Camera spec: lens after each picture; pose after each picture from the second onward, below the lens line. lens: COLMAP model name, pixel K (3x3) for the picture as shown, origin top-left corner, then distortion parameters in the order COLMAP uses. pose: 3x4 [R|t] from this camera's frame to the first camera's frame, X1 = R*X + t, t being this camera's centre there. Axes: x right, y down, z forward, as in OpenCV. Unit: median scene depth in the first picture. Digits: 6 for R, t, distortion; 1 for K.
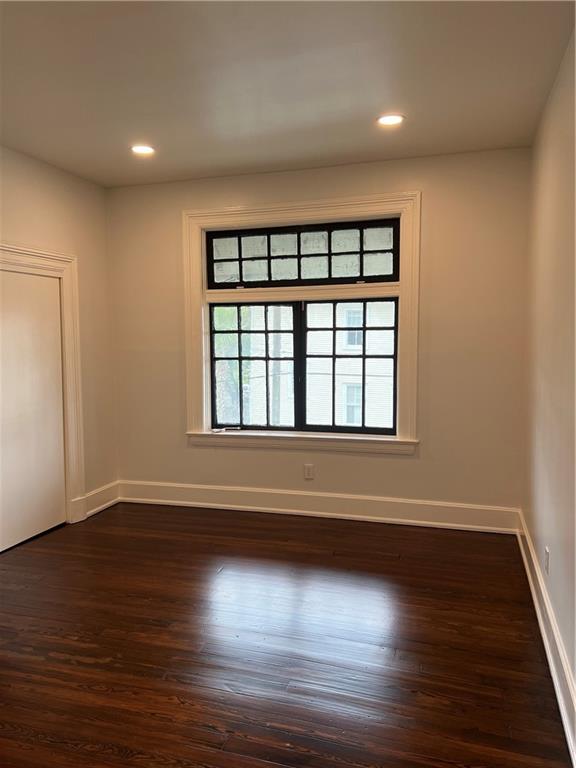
lens RADIAL K [[578.5, 0, 271.7], [0, 578.5, 401.6], [0, 0, 1]] dist [0.008441, -0.020866]
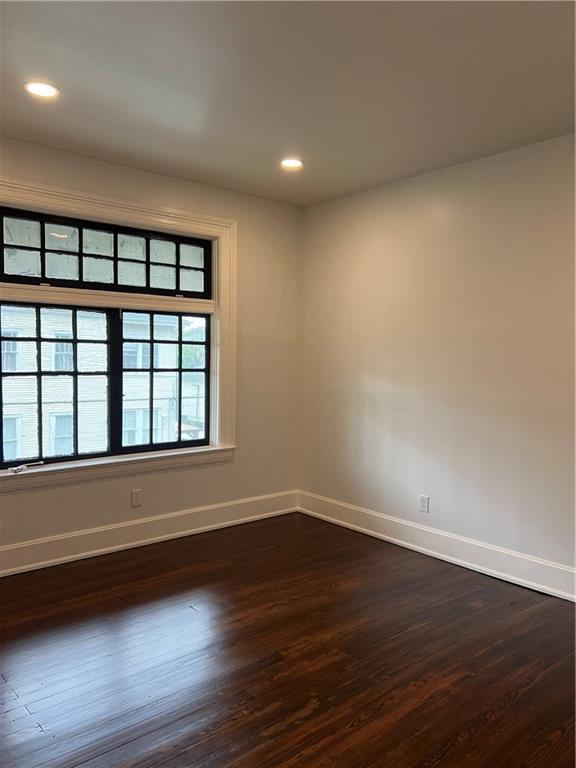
lens RADIAL K [[578.5, 0, 314.5], [0, 578.5, 395.5], [0, 0, 1]] dist [0.008441, -0.020866]
pose [[0.518528, -0.034013, 0.854384, -0.562369], [0.087052, 0.996117, -0.013177, -0.001093], [-0.850618, 0.081209, 0.519475, 0.283176]]
